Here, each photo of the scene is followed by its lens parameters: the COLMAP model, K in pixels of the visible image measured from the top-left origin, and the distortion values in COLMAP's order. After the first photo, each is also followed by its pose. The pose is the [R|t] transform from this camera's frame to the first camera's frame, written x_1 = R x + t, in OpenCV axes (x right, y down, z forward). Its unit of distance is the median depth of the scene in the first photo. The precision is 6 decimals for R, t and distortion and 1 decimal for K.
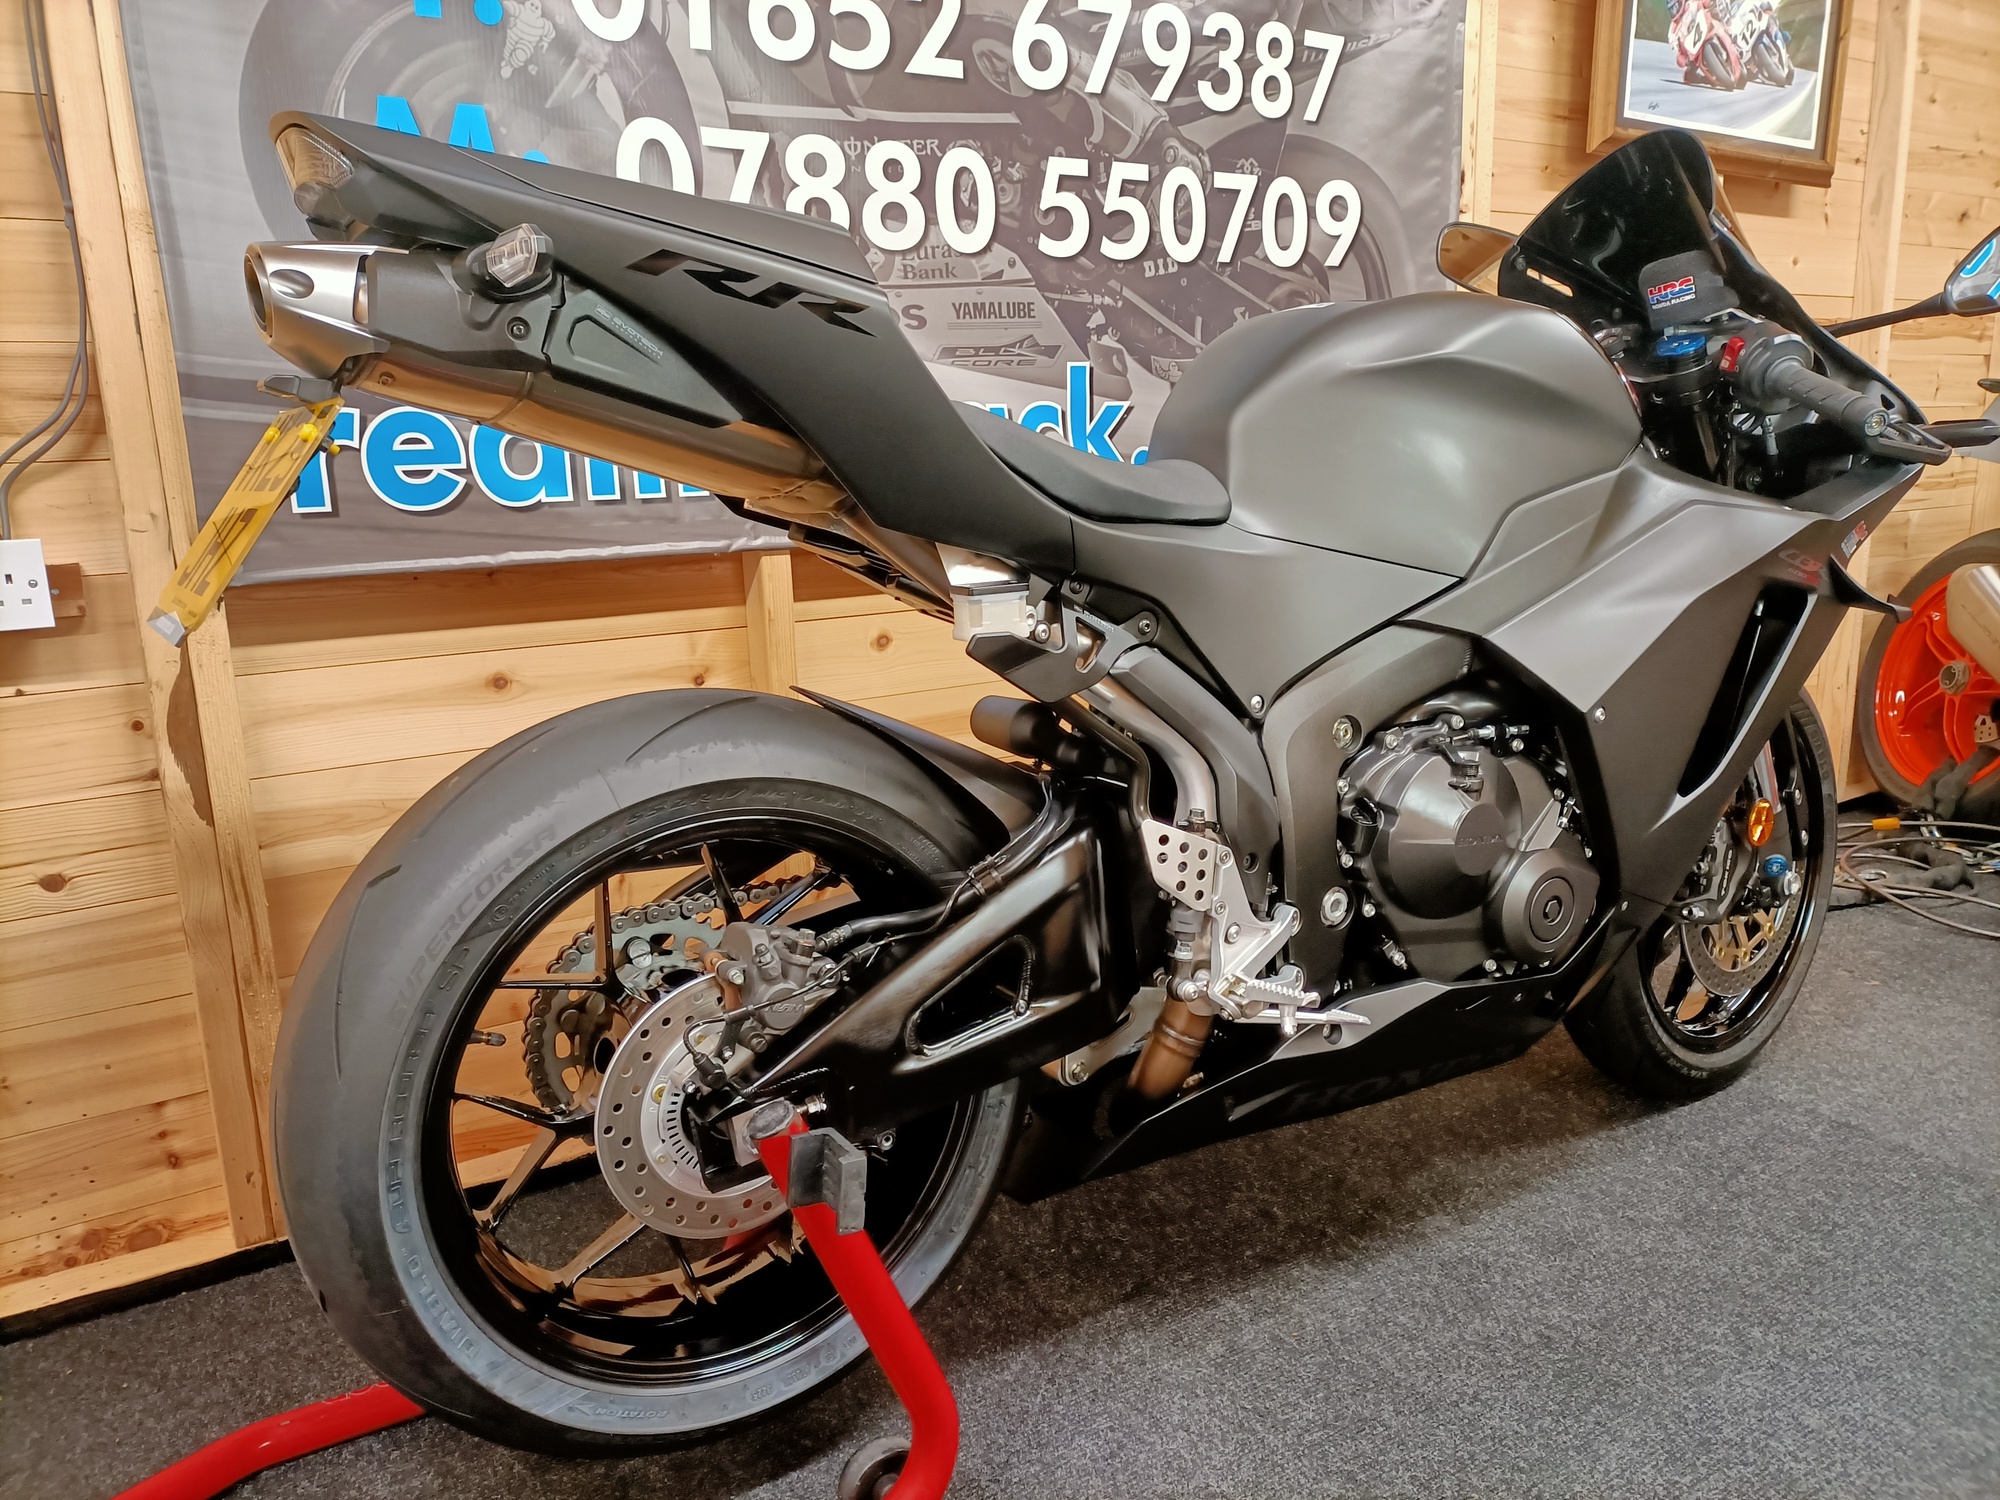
lens RADIAL K [[1492.4, 0, 1005.8], [0, 1492.4, 760.0], [0, 0, 1]] dist [0.044443, -0.056036]
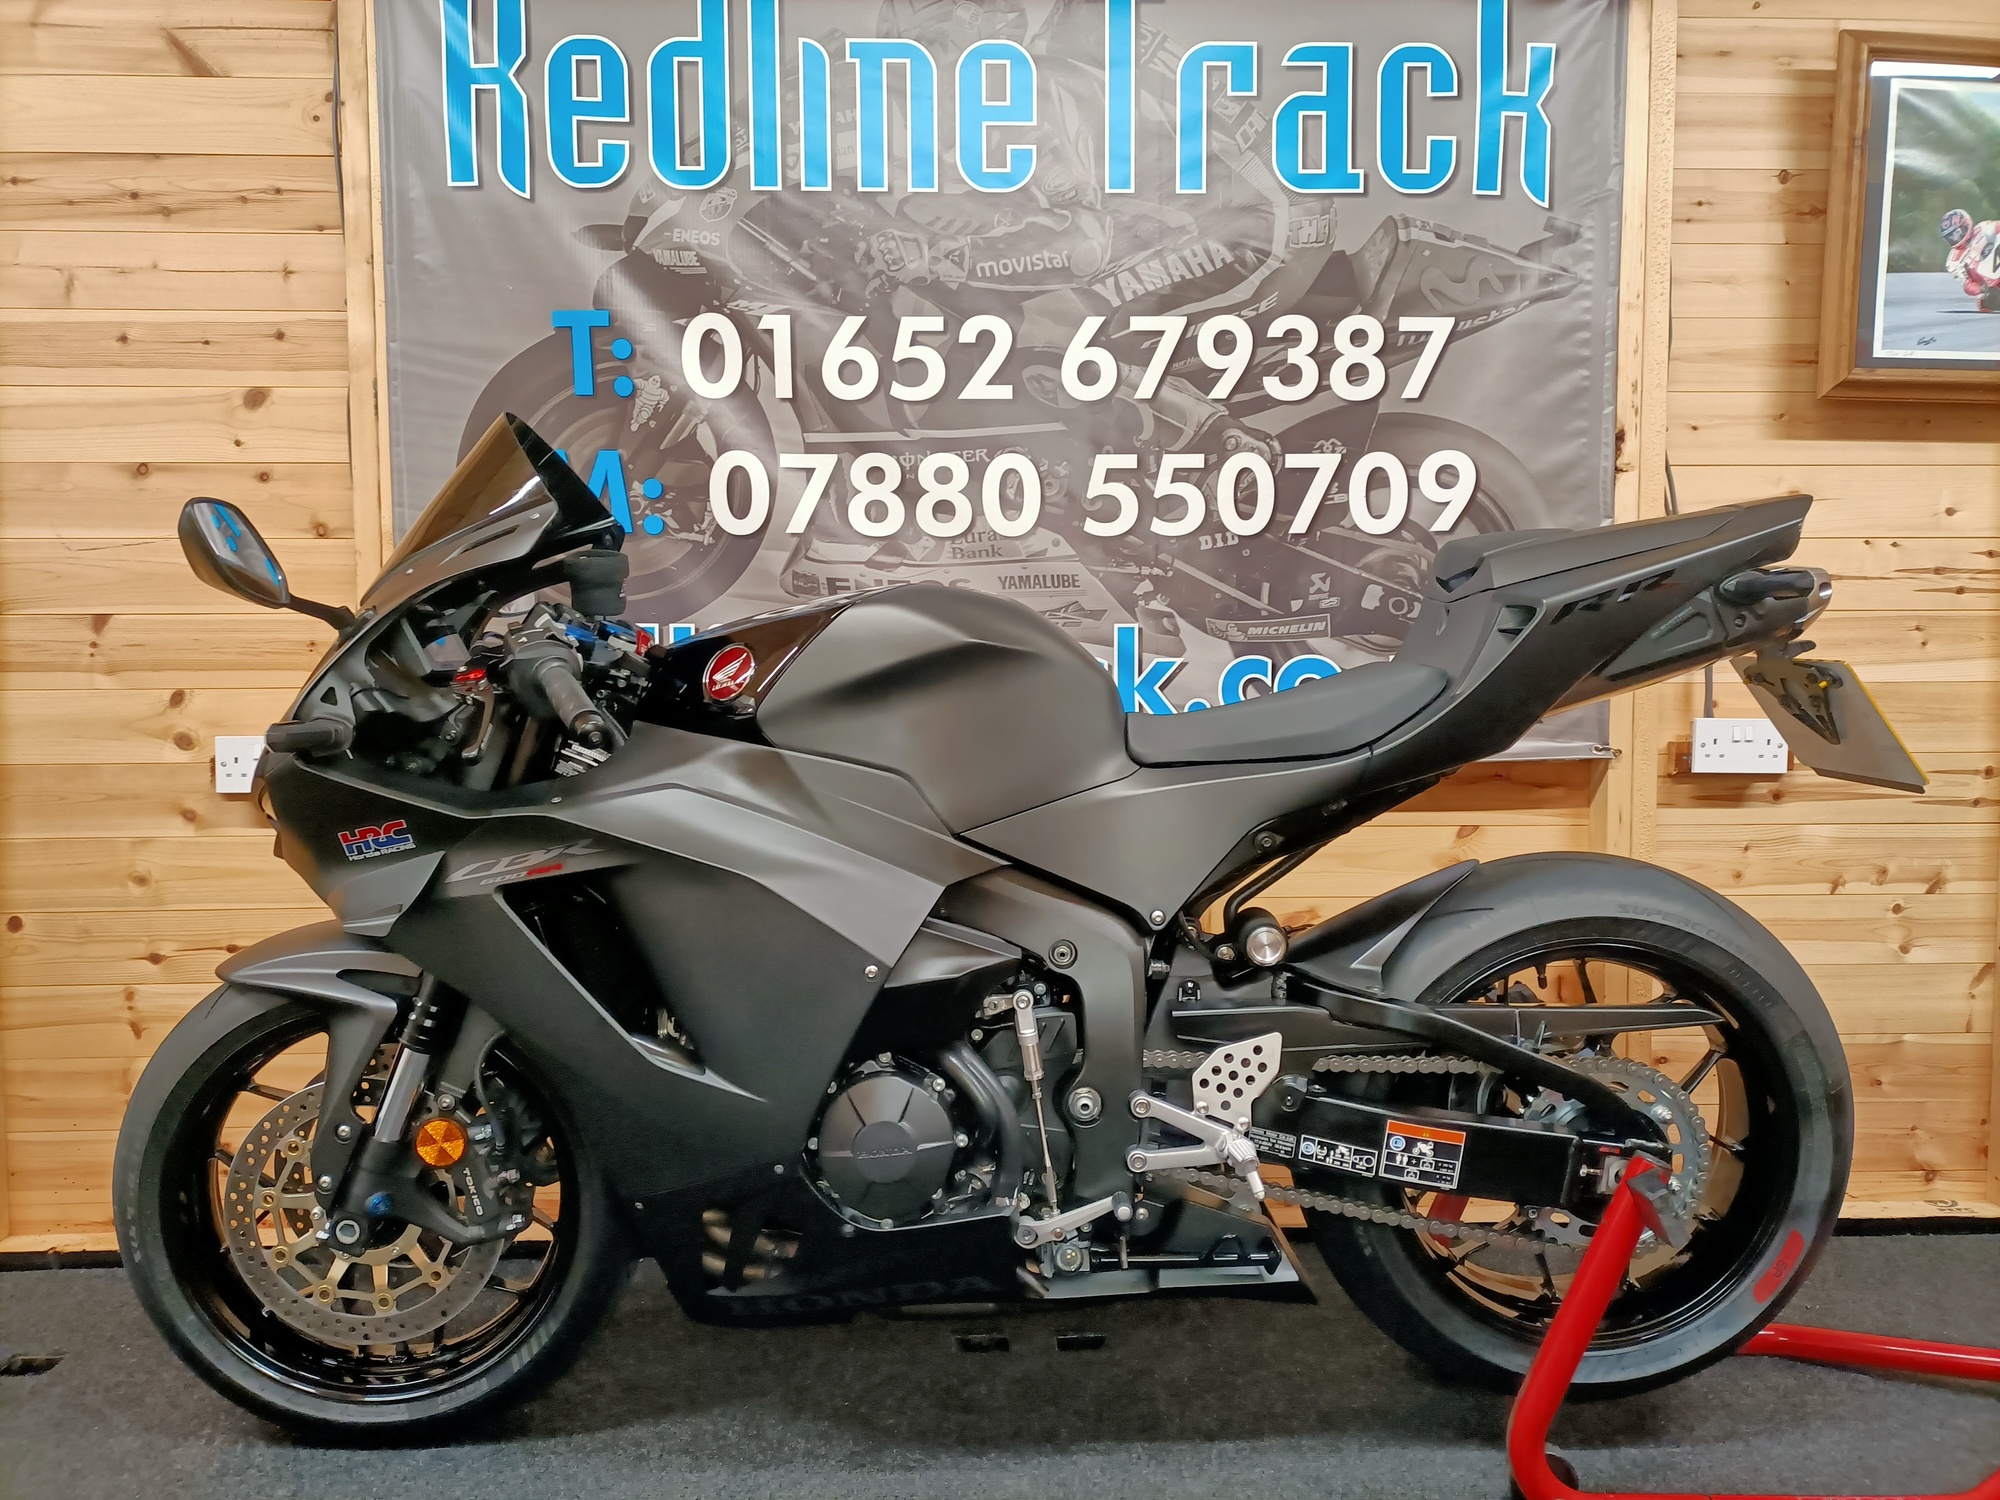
lens RADIAL K [[1435.0, 0, 1007.4], [0, 1435.0, 765.4], [0, 0, 1]] dist [0.113028, -0.131827]
pose [[0.858668, 0.058620, -0.509168, 0.578659], [-0.129834, 0.985913, -0.105447, -0.036738], [0.495814, 0.156652, 0.854183, 0.045053]]
